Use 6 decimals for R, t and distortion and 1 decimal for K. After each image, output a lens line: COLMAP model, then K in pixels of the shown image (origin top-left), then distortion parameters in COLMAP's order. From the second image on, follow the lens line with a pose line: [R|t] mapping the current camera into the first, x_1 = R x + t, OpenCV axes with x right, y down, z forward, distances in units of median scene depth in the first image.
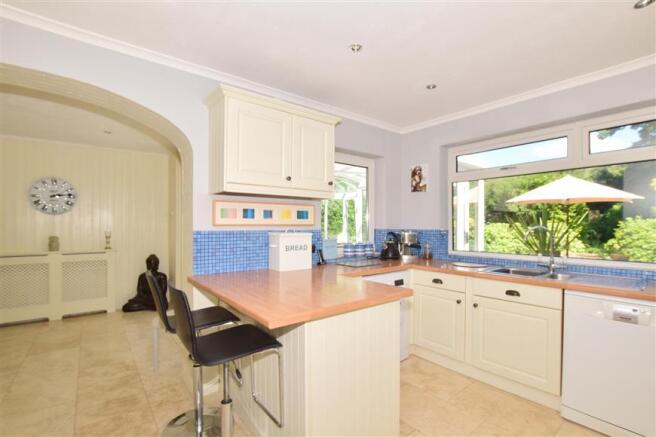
lens RADIAL K [[295.3, 0, 329.3], [0, 295.3, 223.4], [0, 0, 1]] dist [-0.004291, -0.000215]
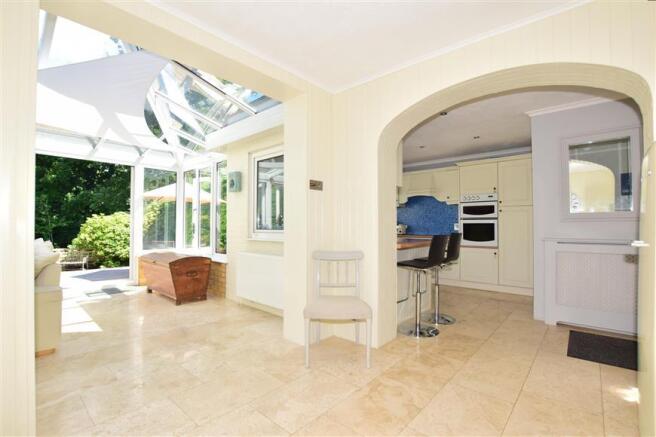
lens RADIAL K [[295.3, 0, 329.0], [0, 295.3, 218.6], [0, 0, 1]] dist [-0.004291, -0.000215]
pose [[-0.158525, 0.025198, 0.987033, -1.477292], [-0.011502, 0.999559, -0.027365, 0.090820], [-0.987288, -0.015691, -0.158165, 1.298033]]
